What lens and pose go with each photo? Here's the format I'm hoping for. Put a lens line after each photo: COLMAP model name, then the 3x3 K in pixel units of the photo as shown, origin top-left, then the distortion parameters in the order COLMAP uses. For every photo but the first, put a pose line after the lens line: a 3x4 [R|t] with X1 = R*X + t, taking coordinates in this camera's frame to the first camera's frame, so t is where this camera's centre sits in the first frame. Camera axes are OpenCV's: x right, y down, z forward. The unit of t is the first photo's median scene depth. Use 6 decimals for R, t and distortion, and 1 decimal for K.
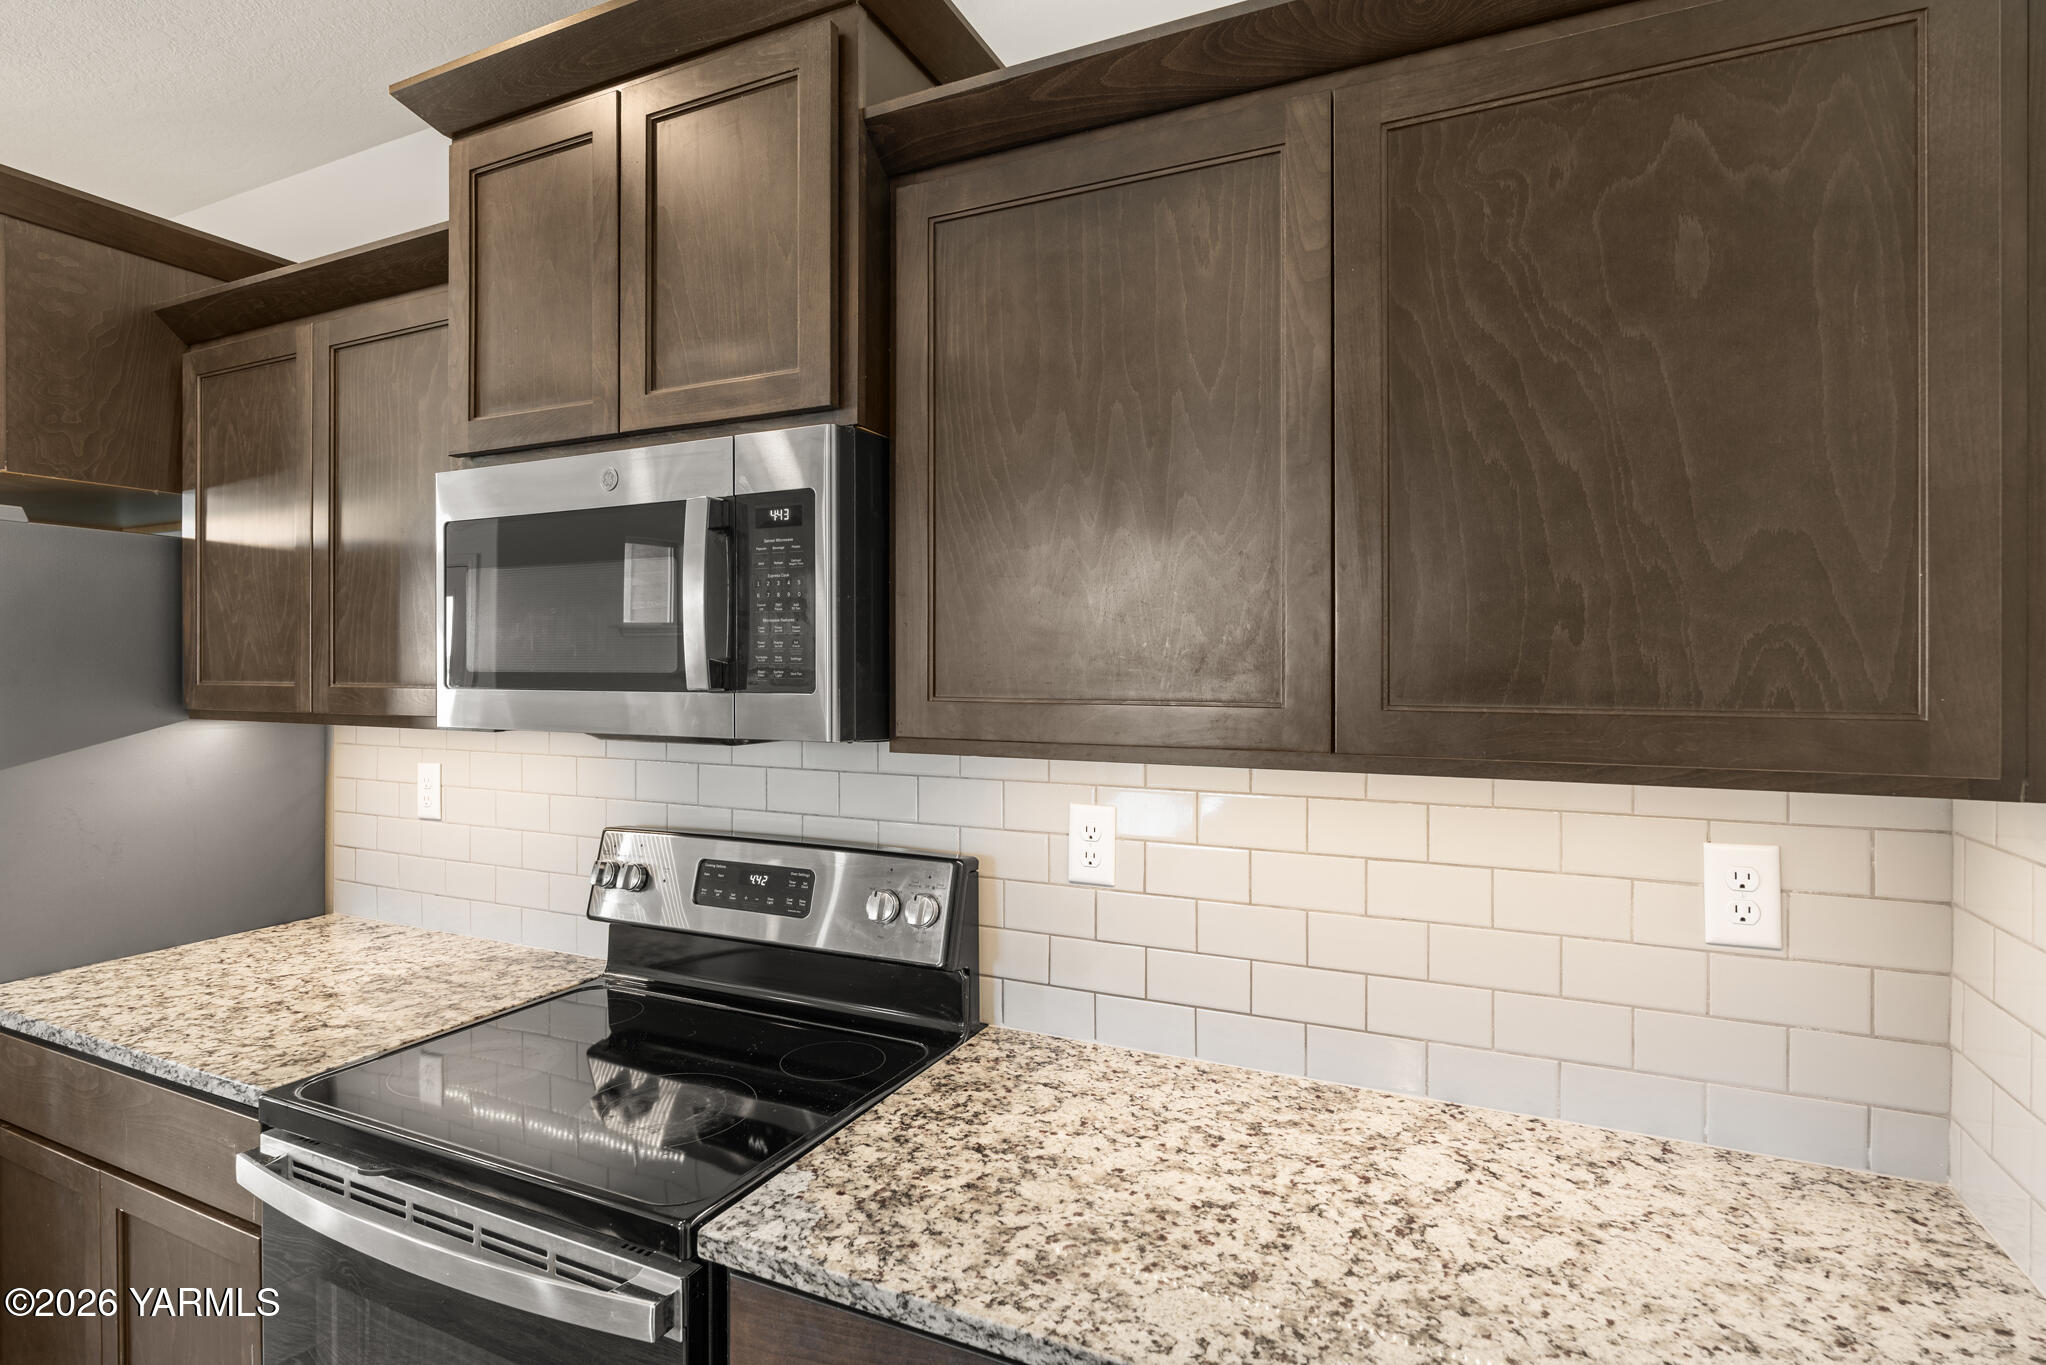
lens RADIAL K [[1017.2, 0, 1023.0], [0, 1017.2, 682.5], [0, 0, 1]] dist [-0.000285, -0.000040]
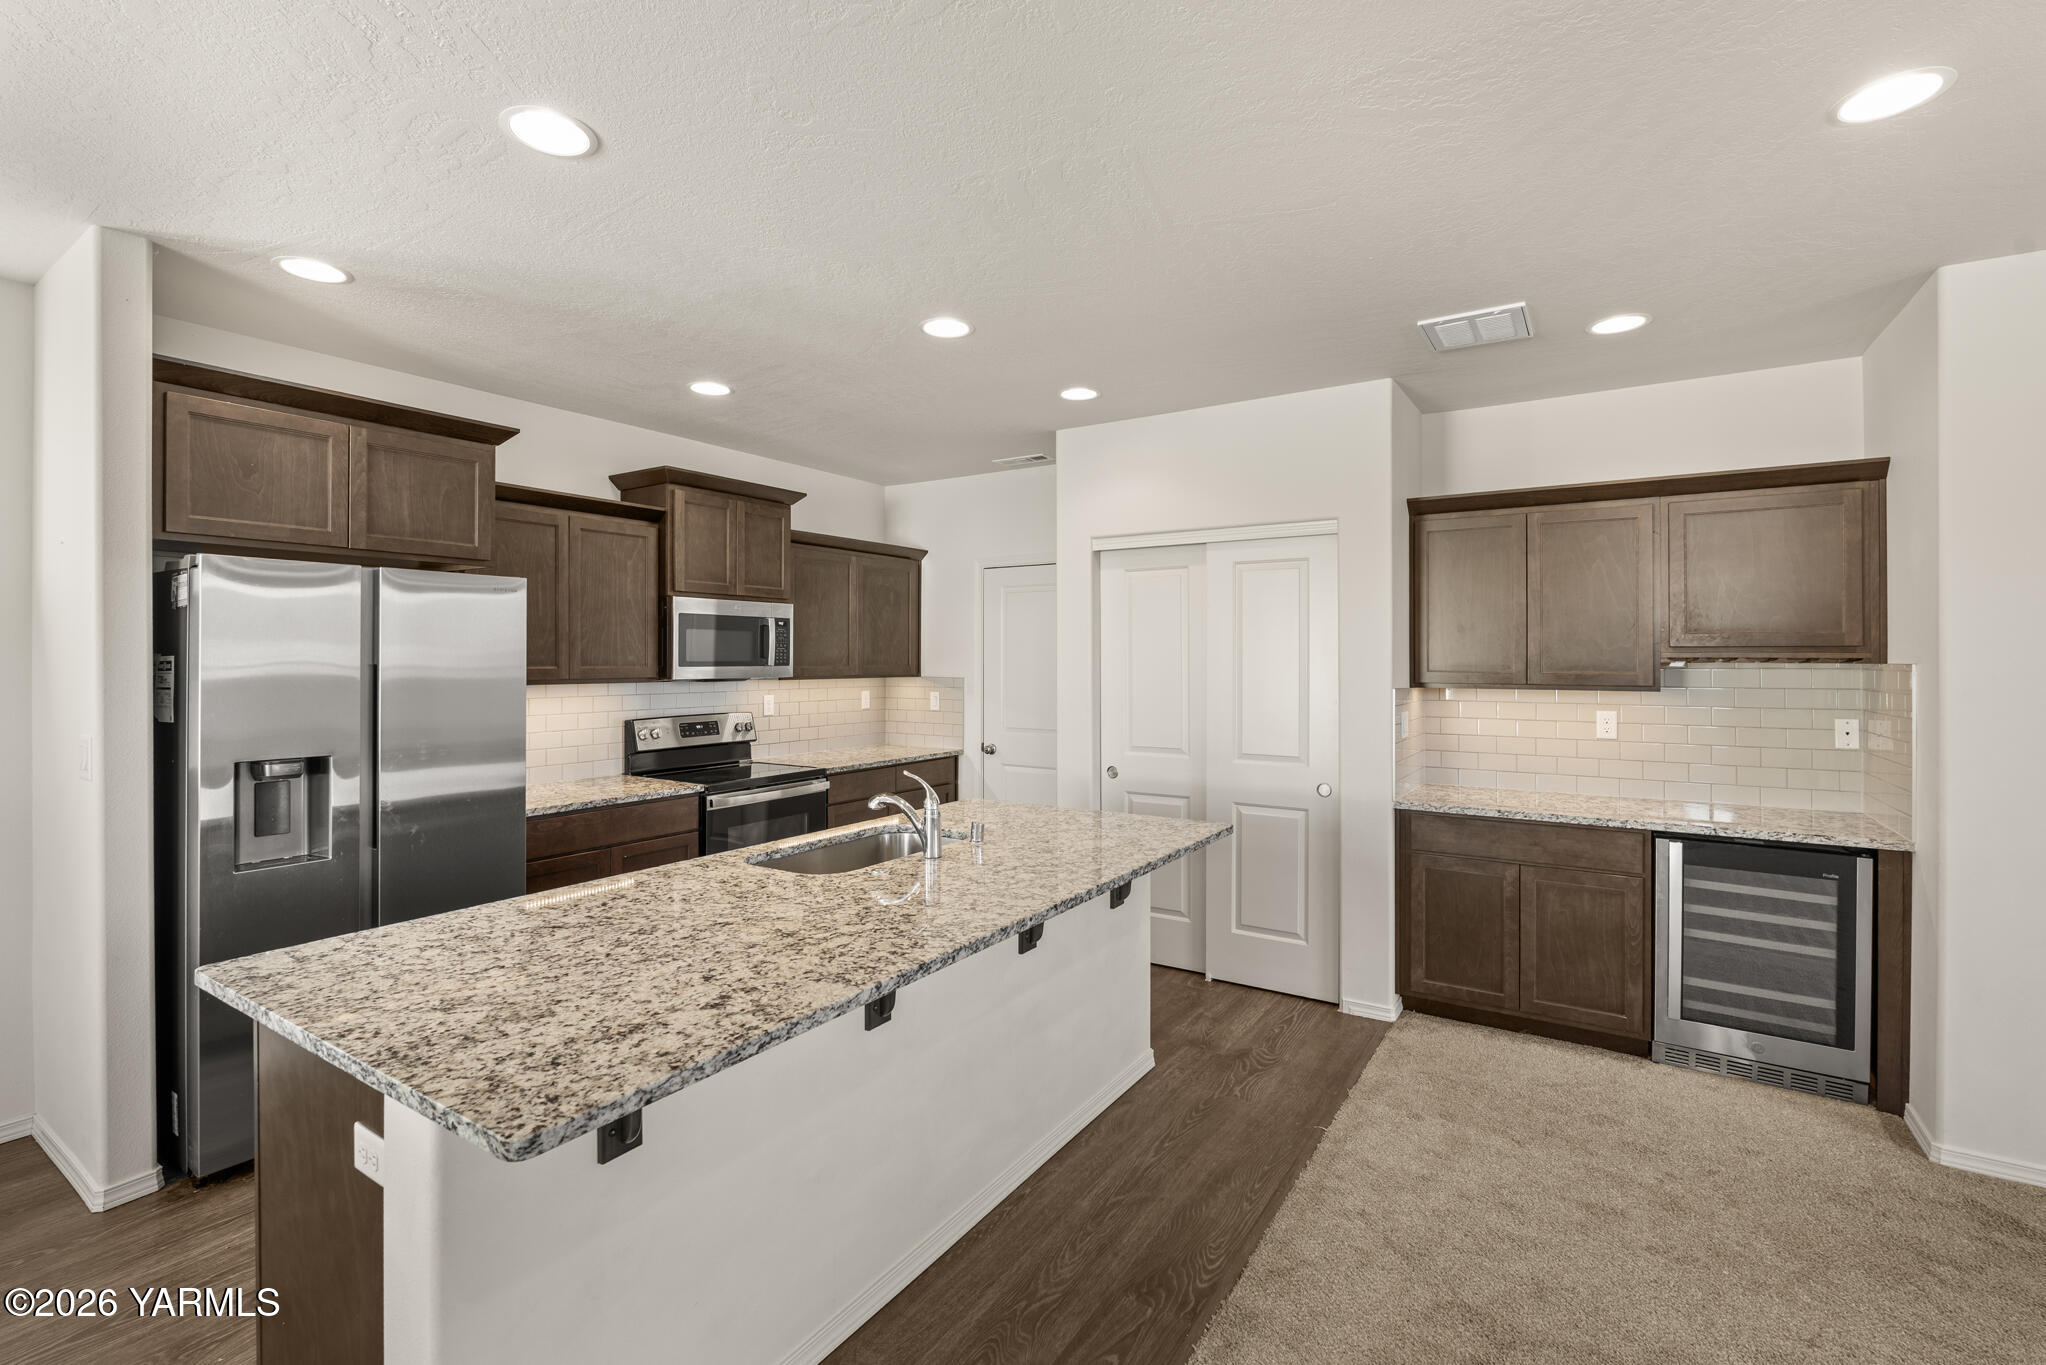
lens RADIAL K [[905.5, 0, 1016.9], [0, 905.5, 655.9], [0, 0, 1]] dist [-0.009219, 0.000978]
pose [[0.136839, -0.000165, 0.990593, -3.198258], [0.004434, 0.999990, -0.000445, -0.023654], [-0.990583, 0.004453, 0.136838, -0.405194]]
